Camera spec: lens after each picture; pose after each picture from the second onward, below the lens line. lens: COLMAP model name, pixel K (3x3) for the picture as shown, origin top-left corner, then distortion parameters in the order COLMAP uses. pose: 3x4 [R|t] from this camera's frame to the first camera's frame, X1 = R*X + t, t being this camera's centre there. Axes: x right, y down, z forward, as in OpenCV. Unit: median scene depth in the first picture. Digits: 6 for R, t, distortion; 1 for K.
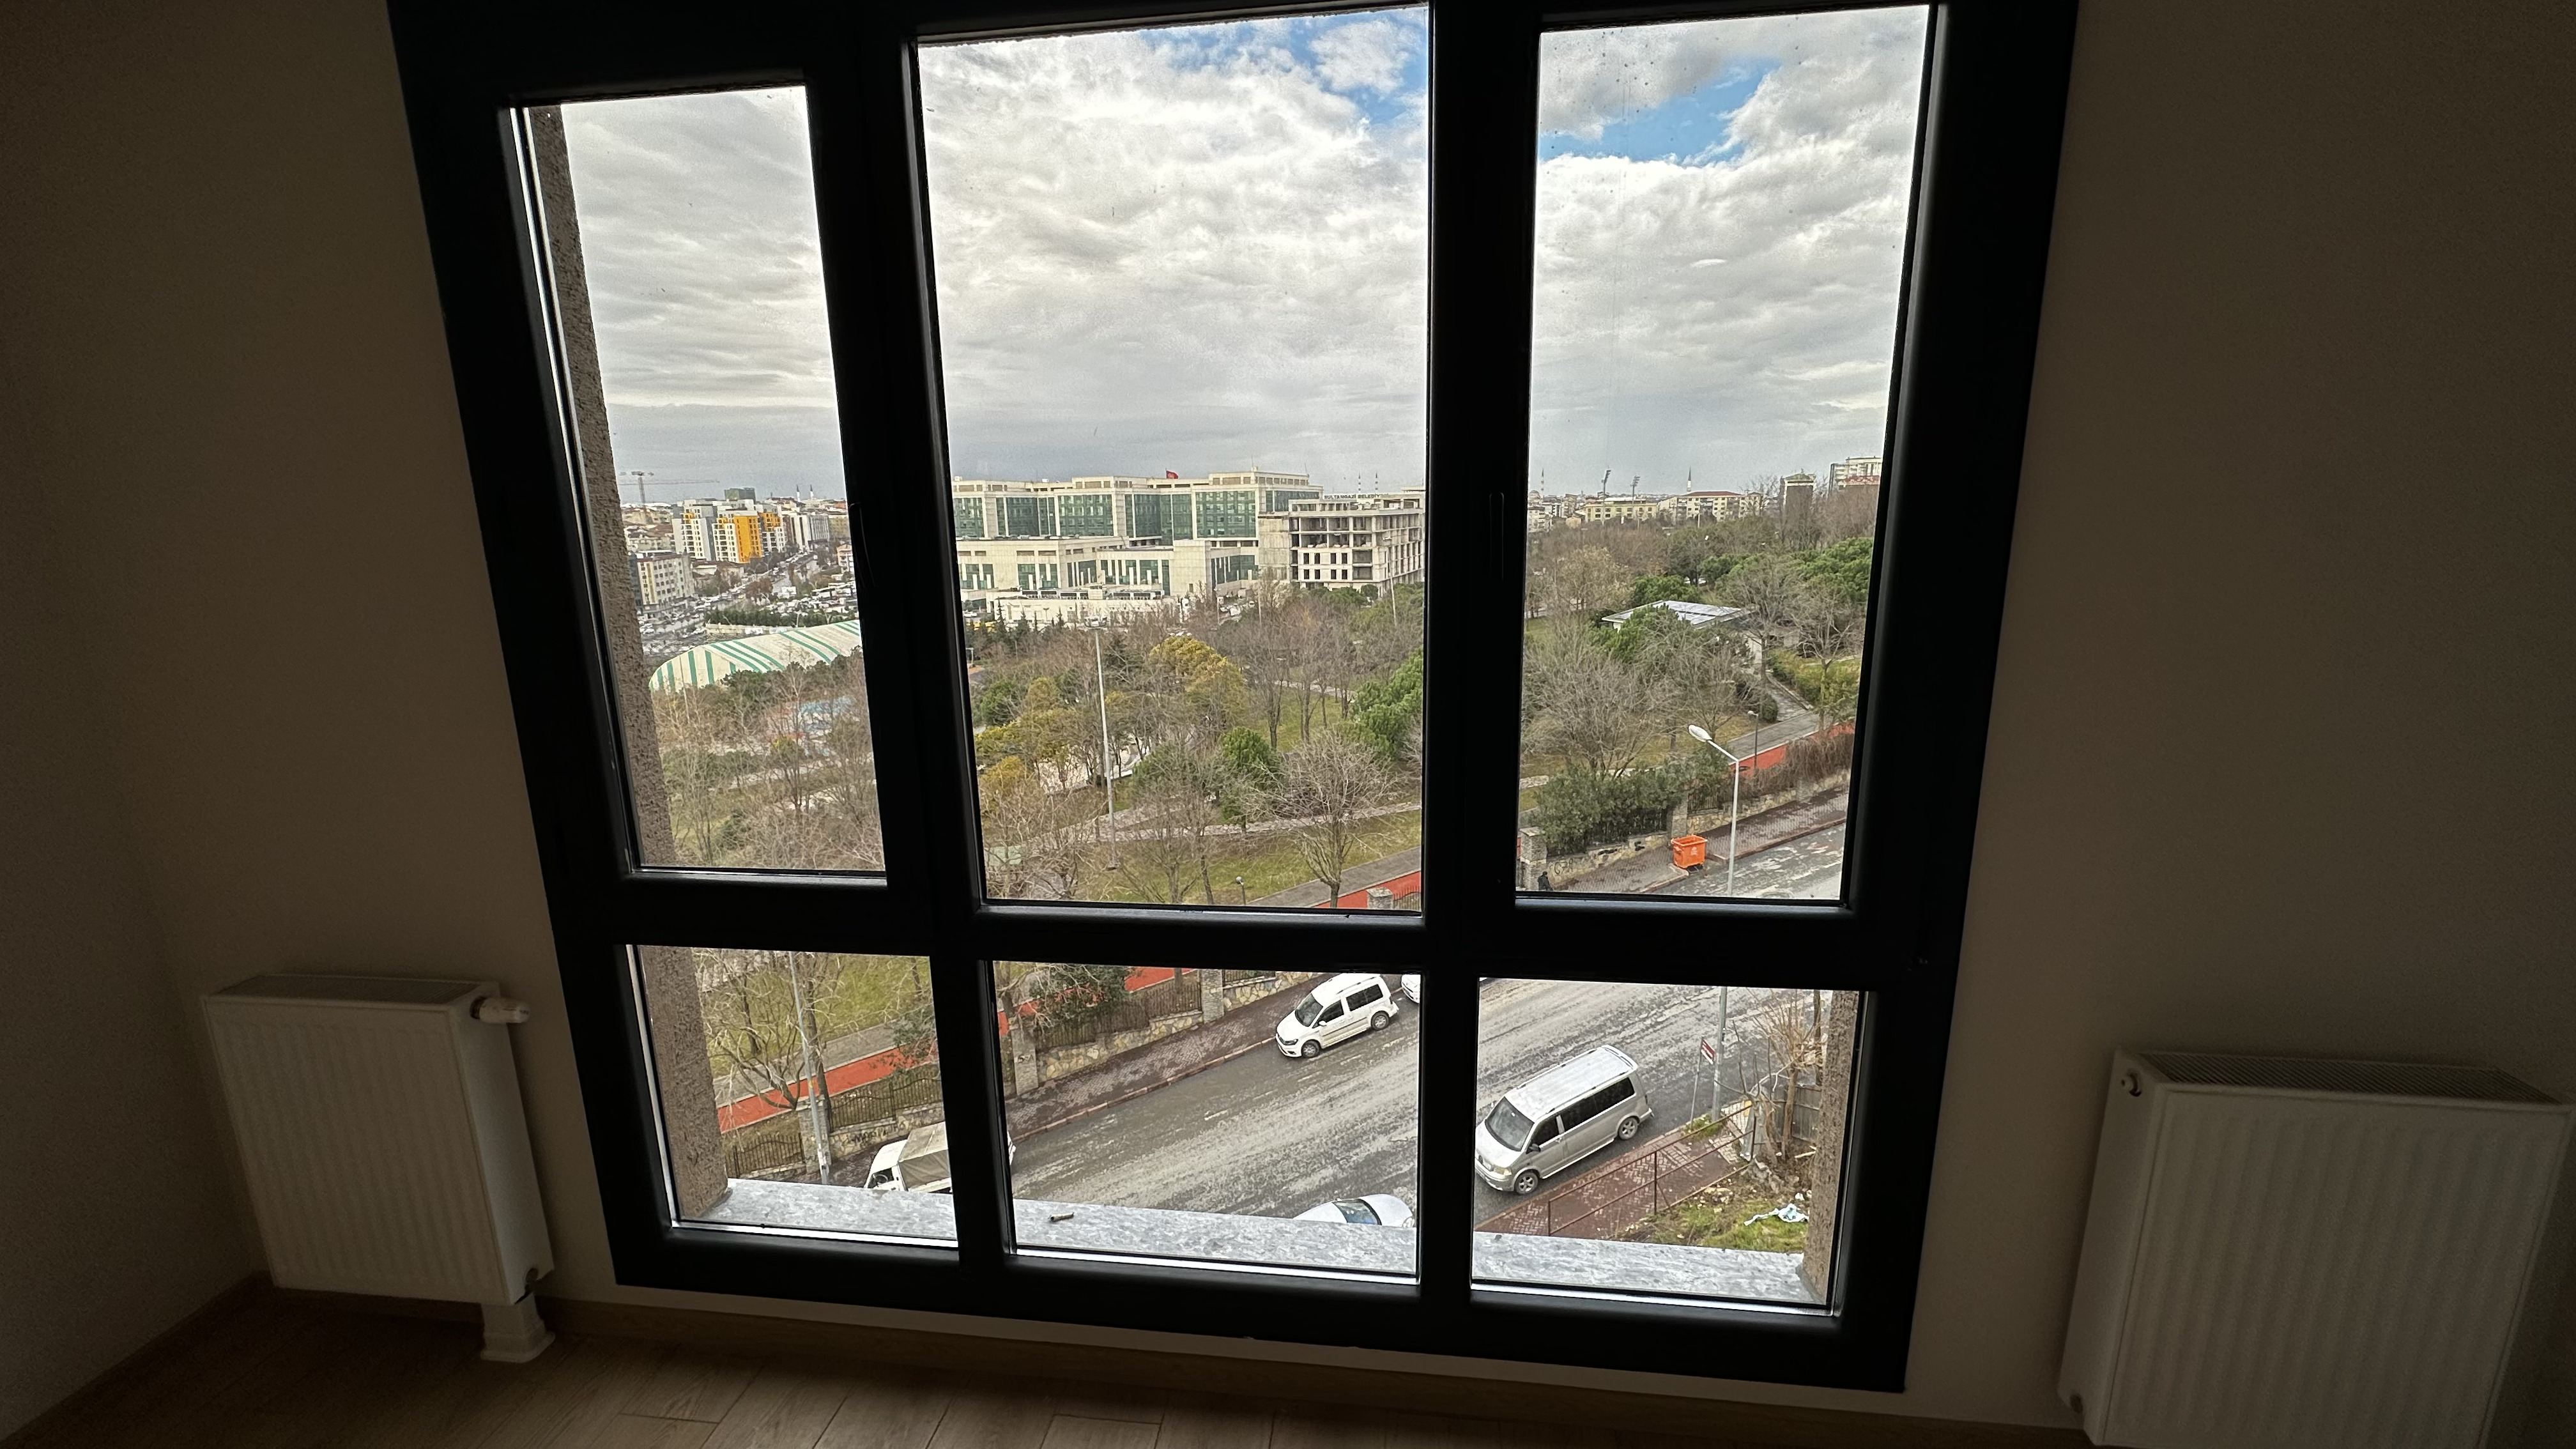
lens RADIAL K [[1031.7, 0, 1283.8], [0, 1031.7, 720.0], [0, 0, 1]] dist [0.001617, 0.000169]
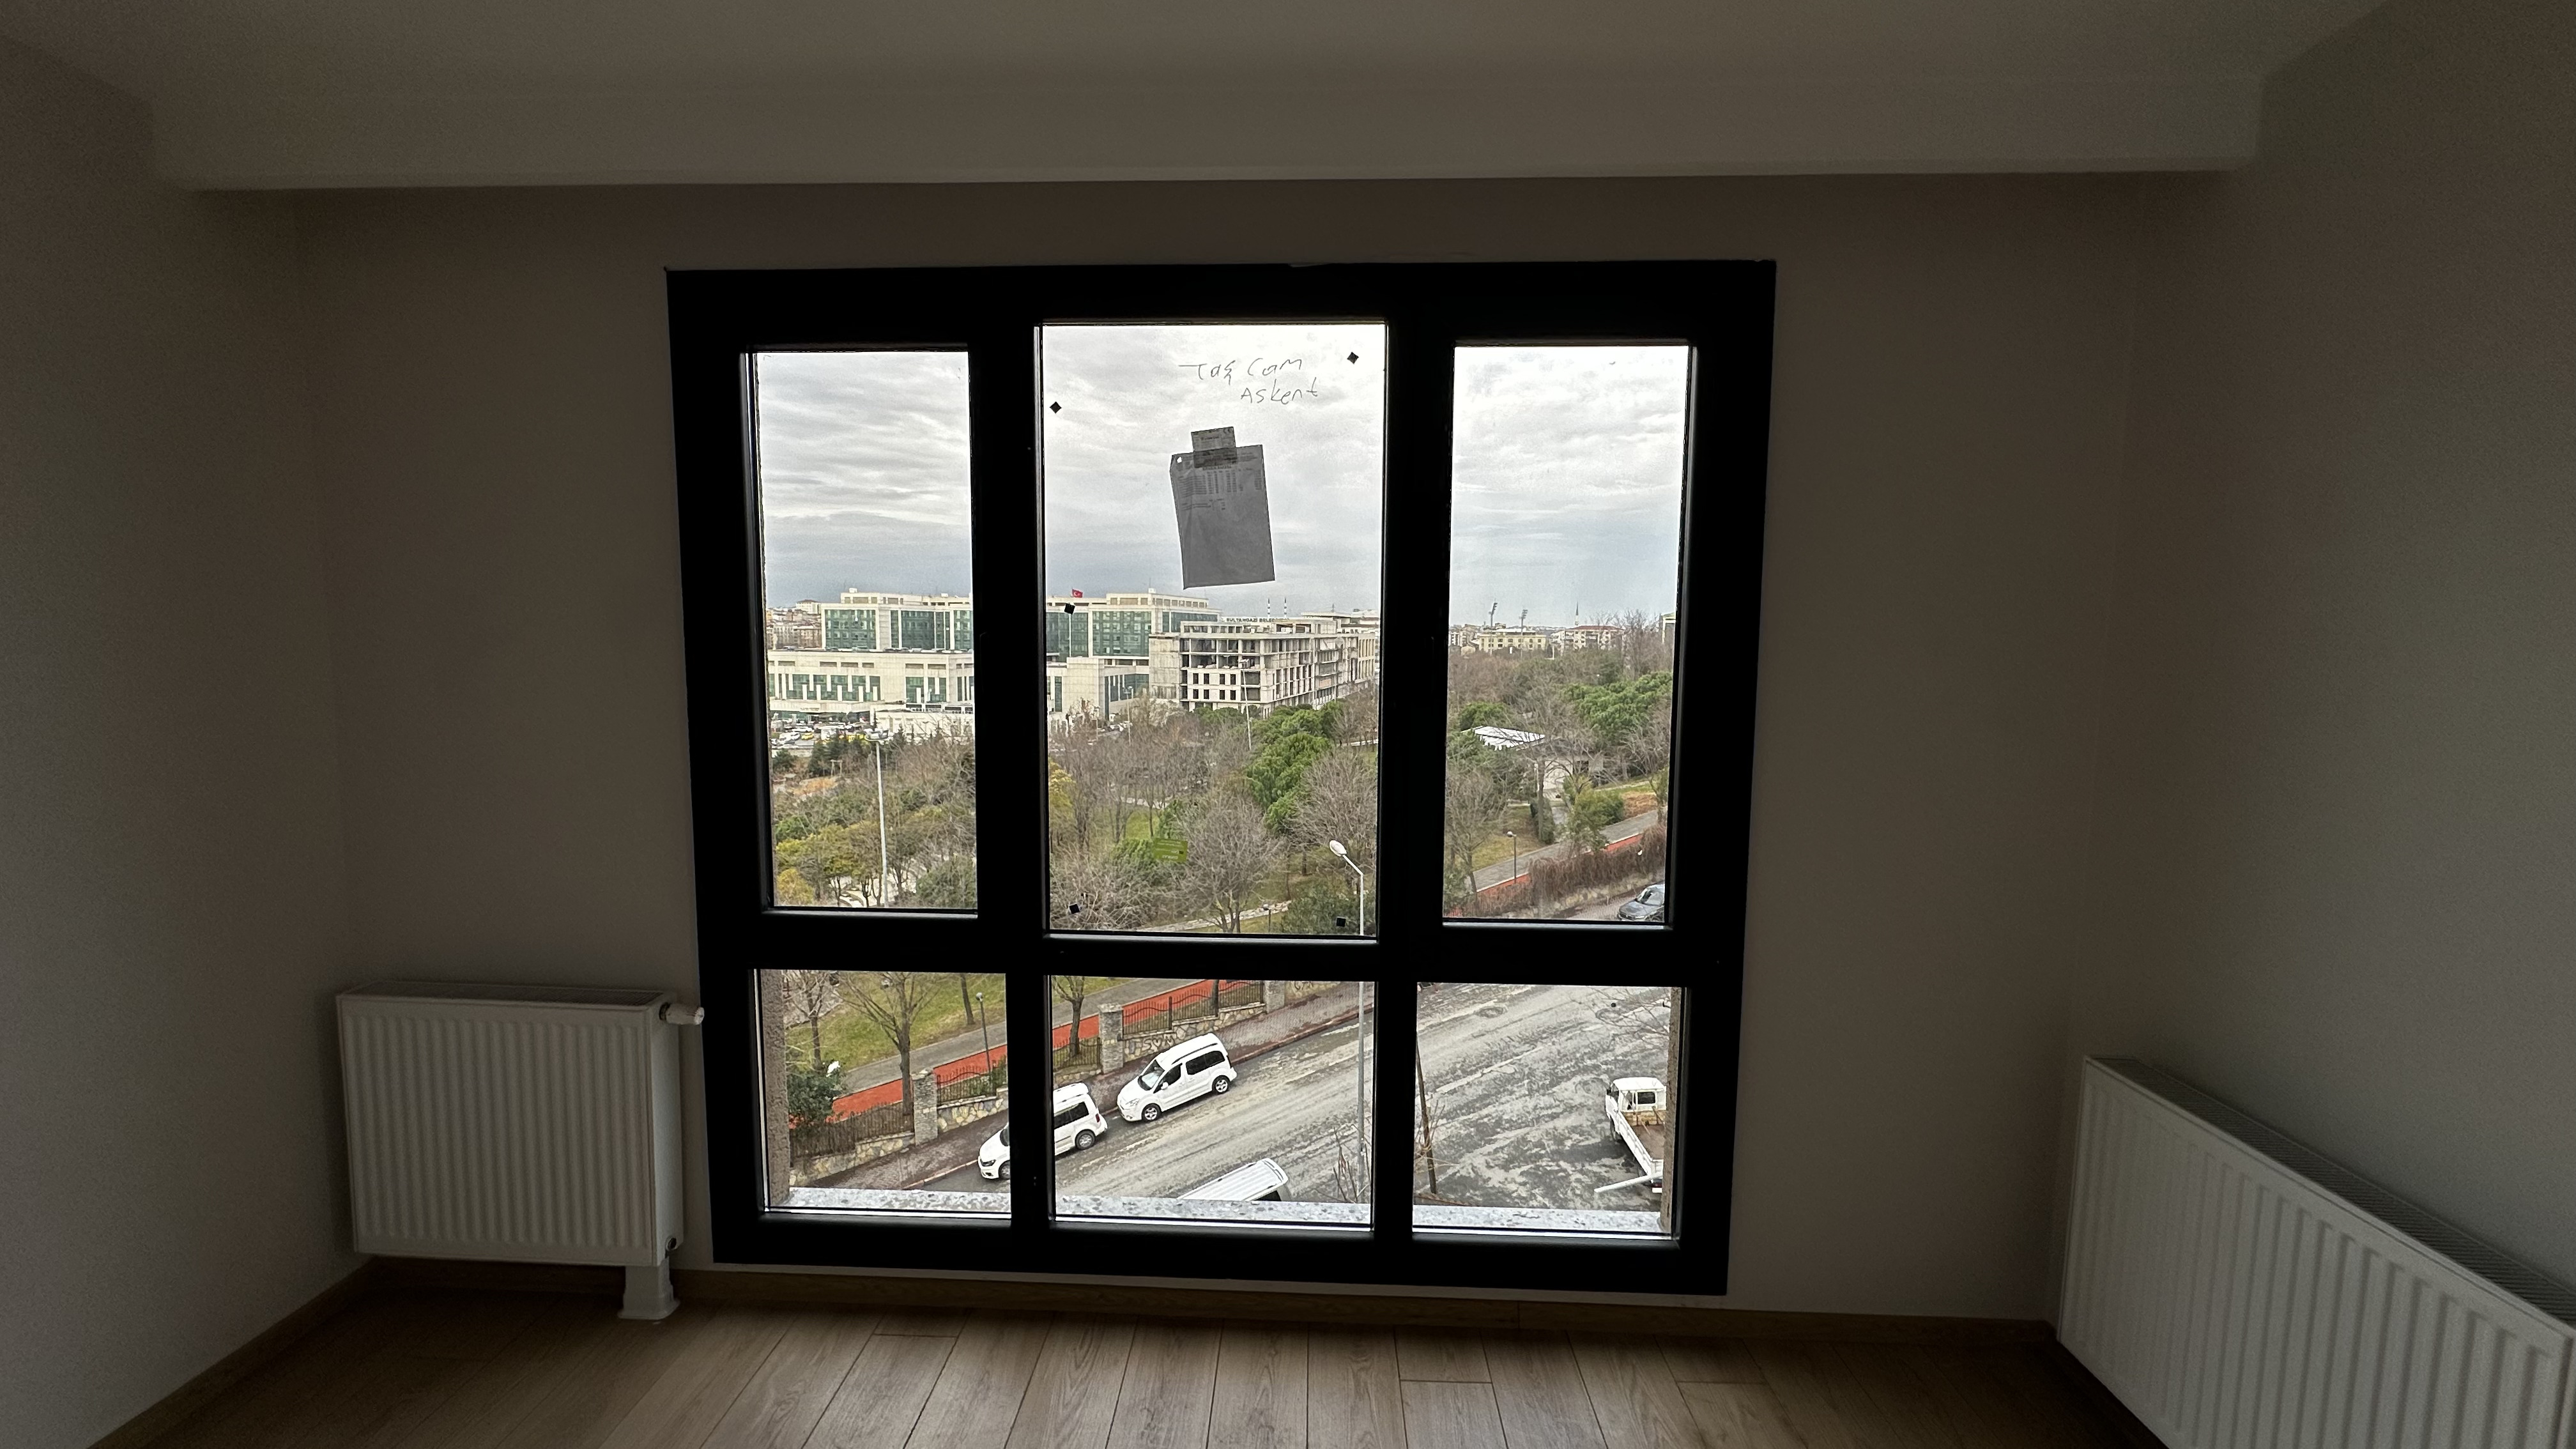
lens RADIAL K [[1031.7, 0, 1283.8], [0, 1031.7, 720.0], [0, 0, 1]] dist [0.001617, 0.000169]
pose [[0.994294, 0.021697, 0.104442, -0.083587], [-0.009455, 0.993168, -0.116310, 0.034385], [-0.106252, 0.114659, 0.987706, -0.222251]]
